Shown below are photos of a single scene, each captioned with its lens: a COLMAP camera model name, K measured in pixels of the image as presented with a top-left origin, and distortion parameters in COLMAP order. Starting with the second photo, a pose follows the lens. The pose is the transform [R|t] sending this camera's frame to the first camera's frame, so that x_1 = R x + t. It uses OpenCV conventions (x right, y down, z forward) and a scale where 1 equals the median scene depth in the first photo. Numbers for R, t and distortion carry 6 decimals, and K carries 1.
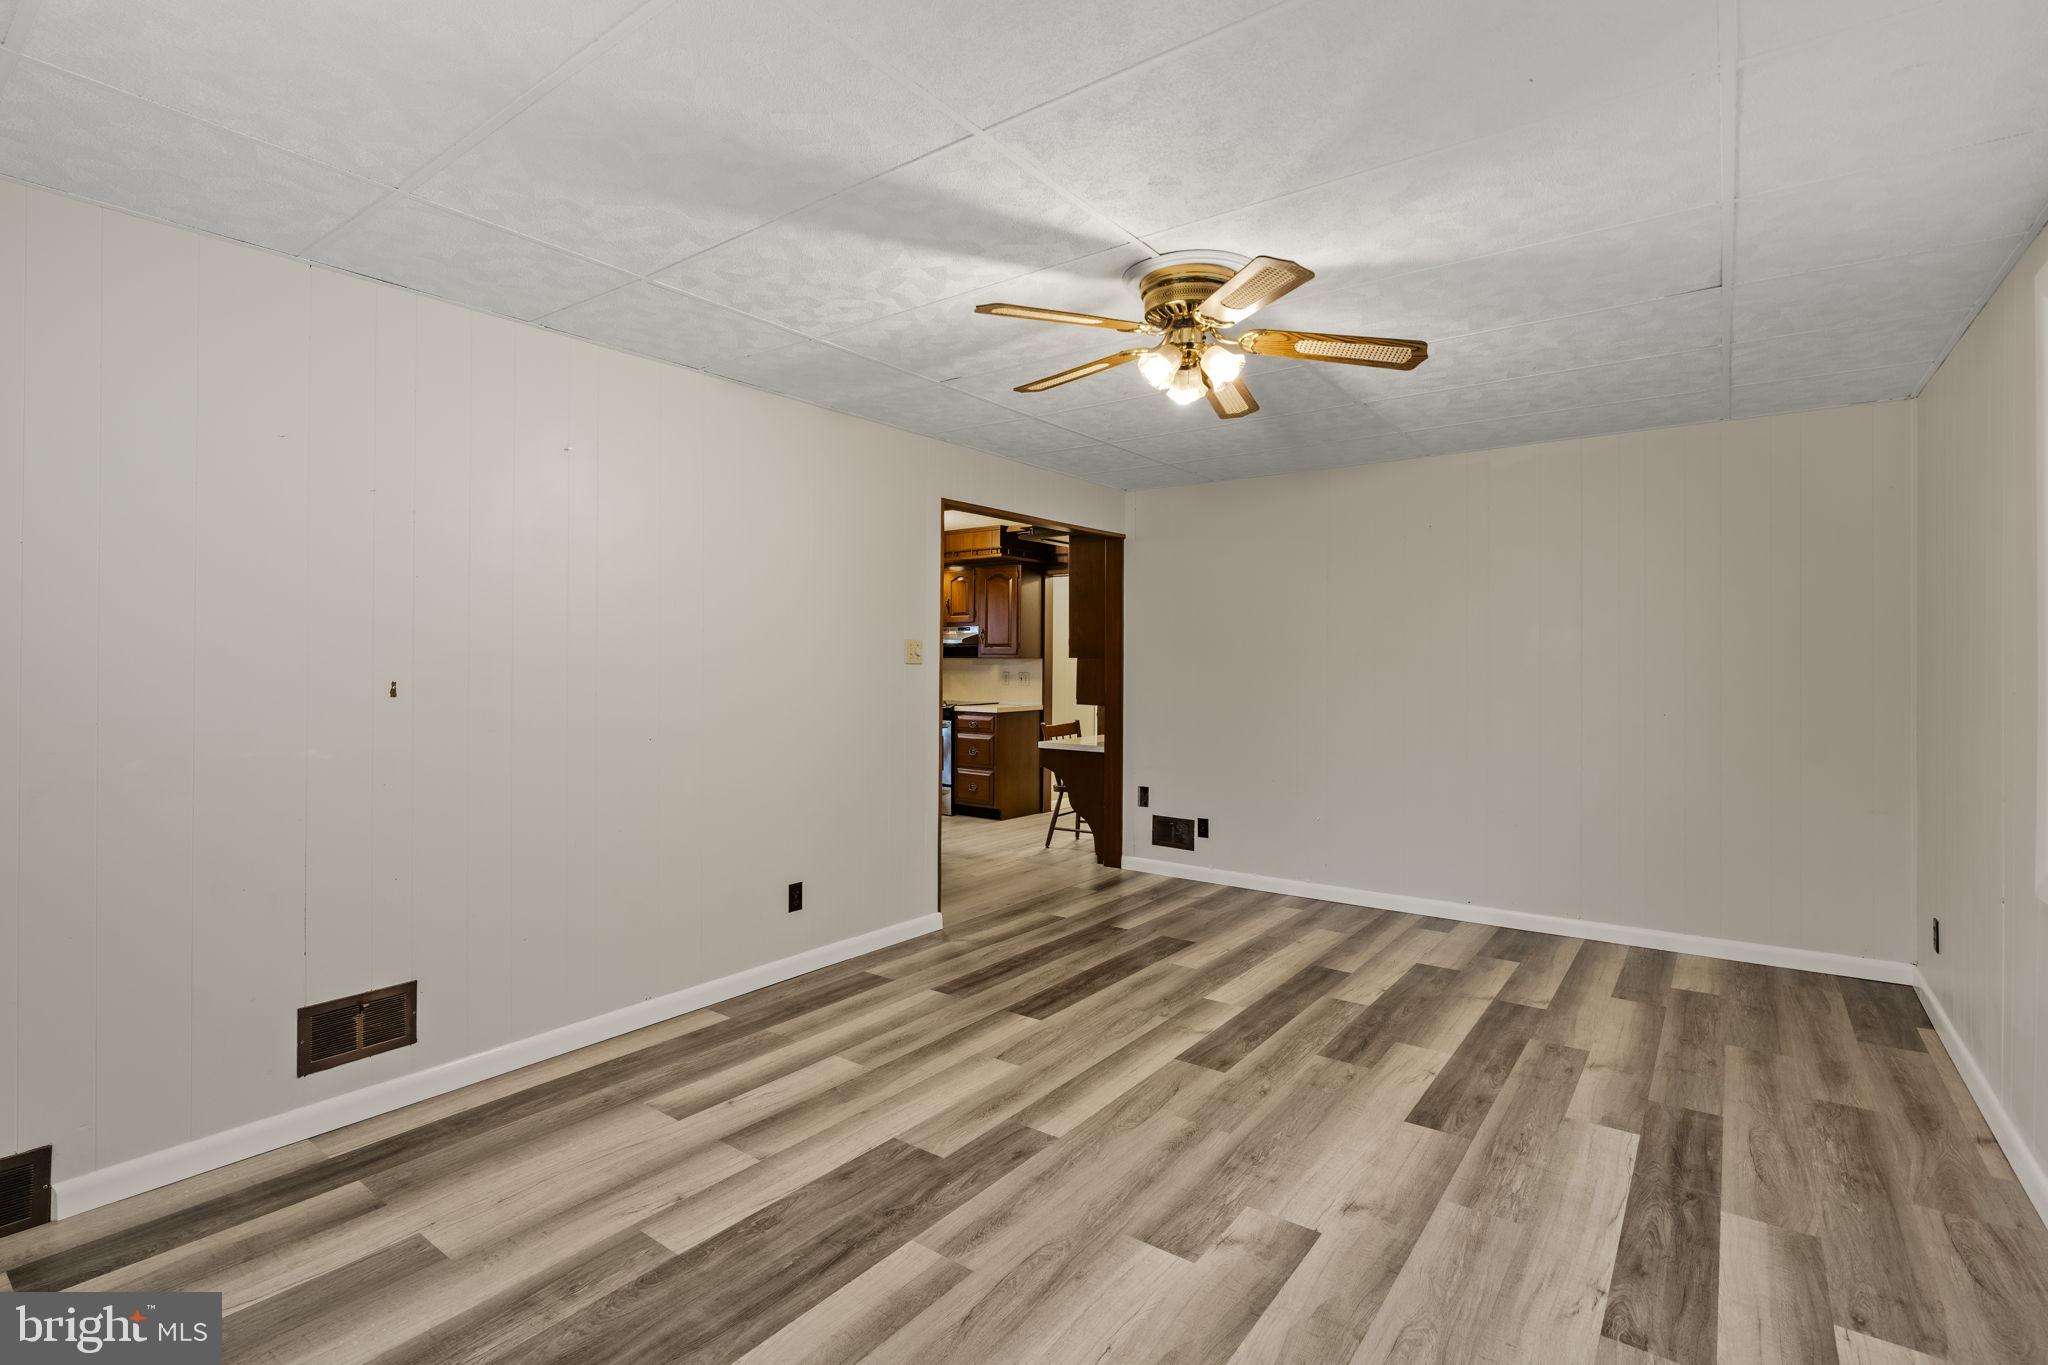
lens RADIAL K [[920.7, 0, 1014.6], [0, 920.7, 675.5], [0, 0, 1]] dist [-0.002500, 0.000279]
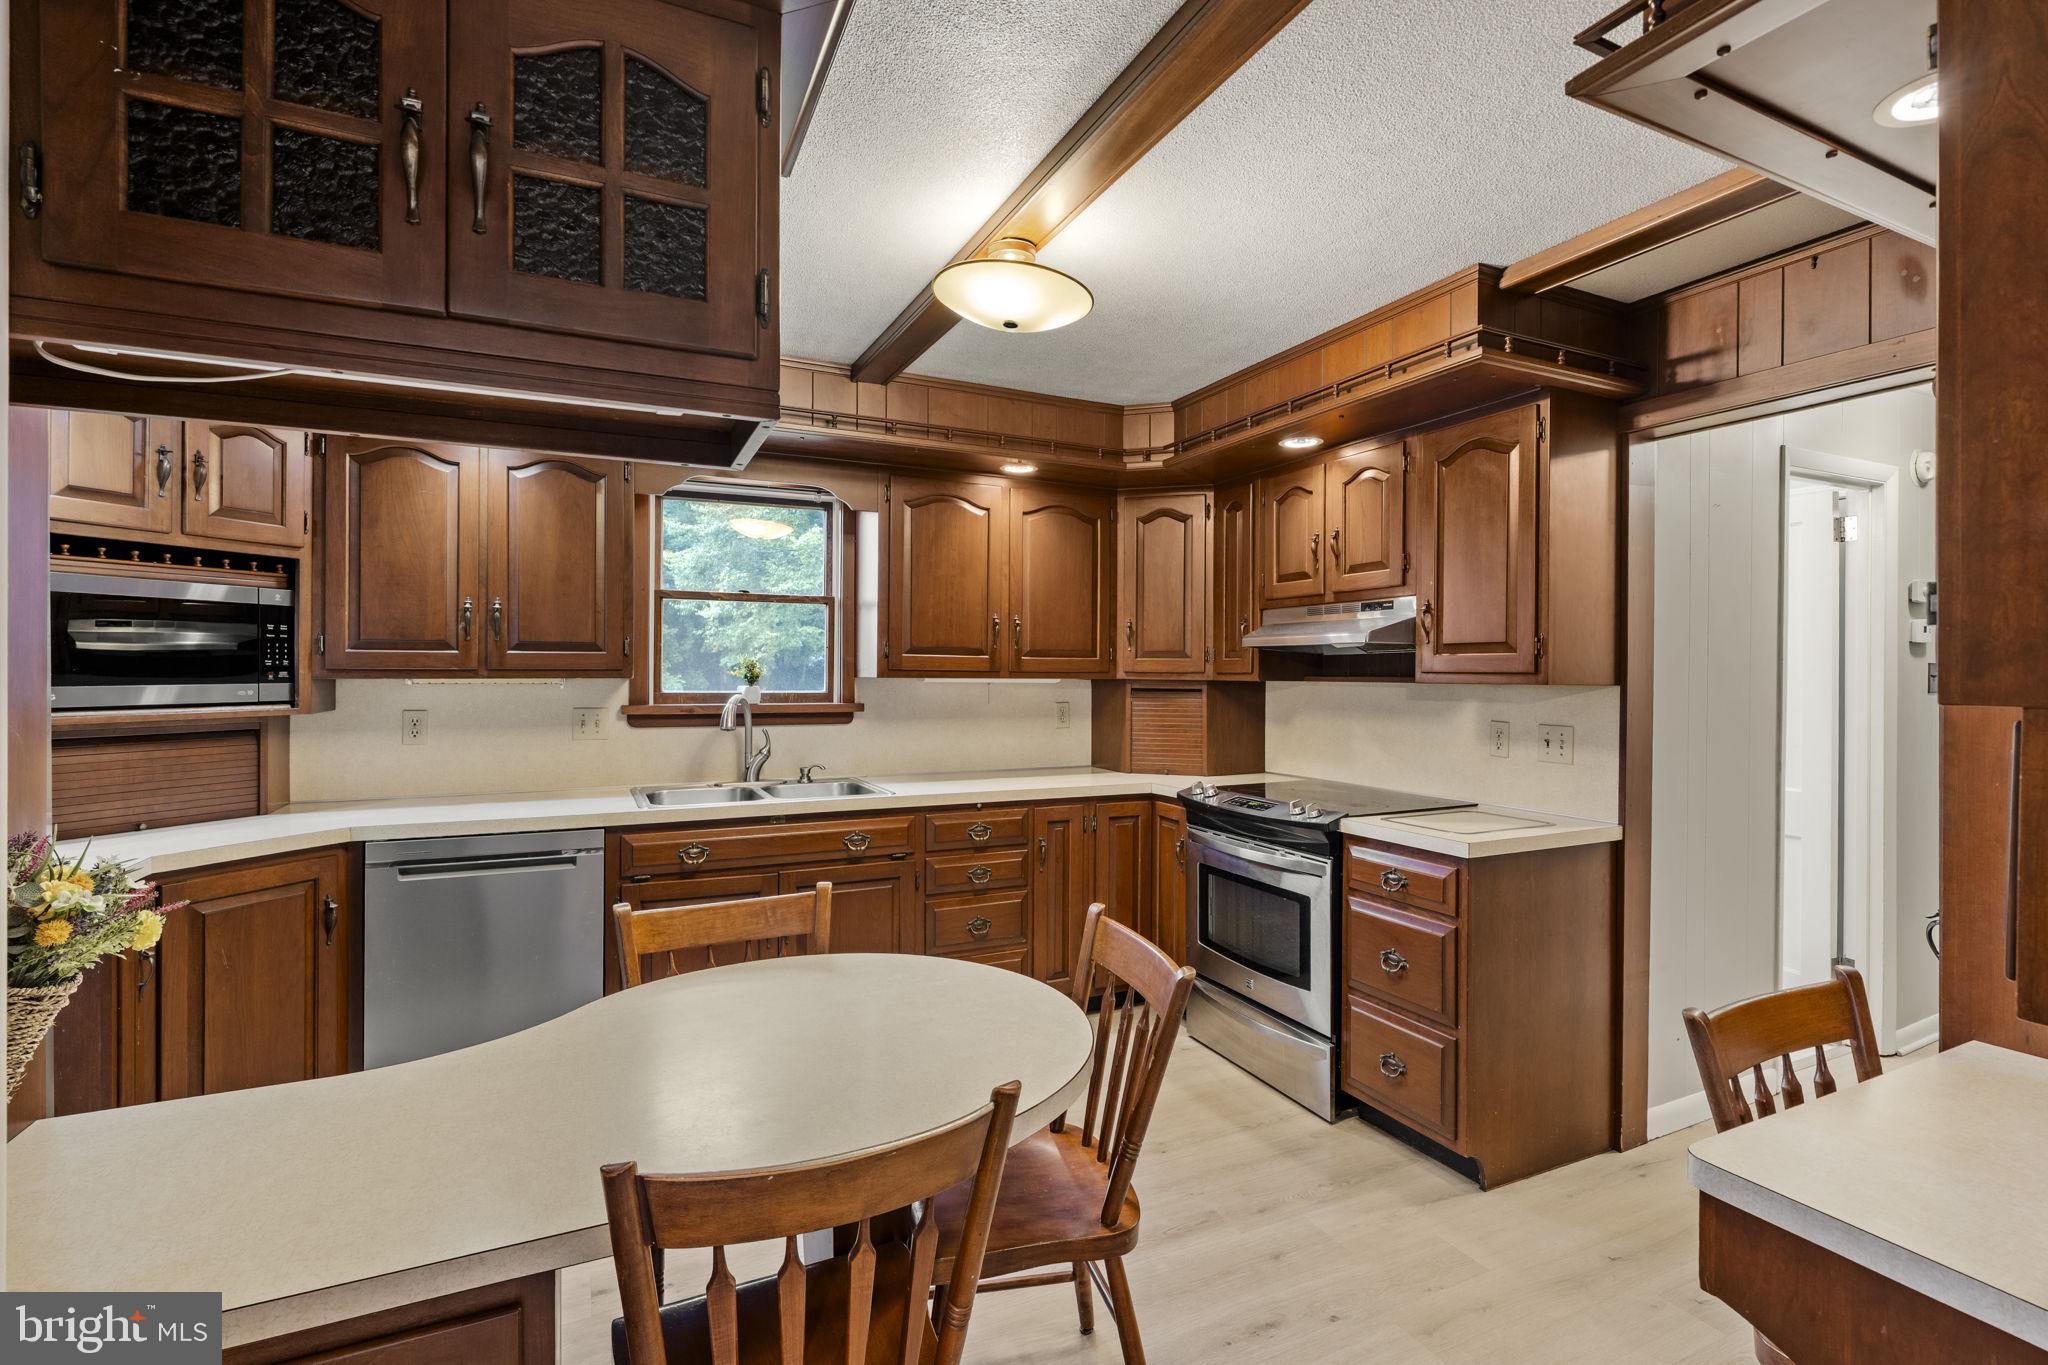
lens RADIAL K [[966.7, 0, 1065.0], [0, 966.7, 667.4], [0, 0, 1]] dist [0.000357, 0.000145]
pose [[0.905307, 0.002004, -0.424752, -0.002778], [-0.011045, 0.999762, -0.018825, -0.016579], [0.424613, 0.021734, 0.905114, 0.605159]]
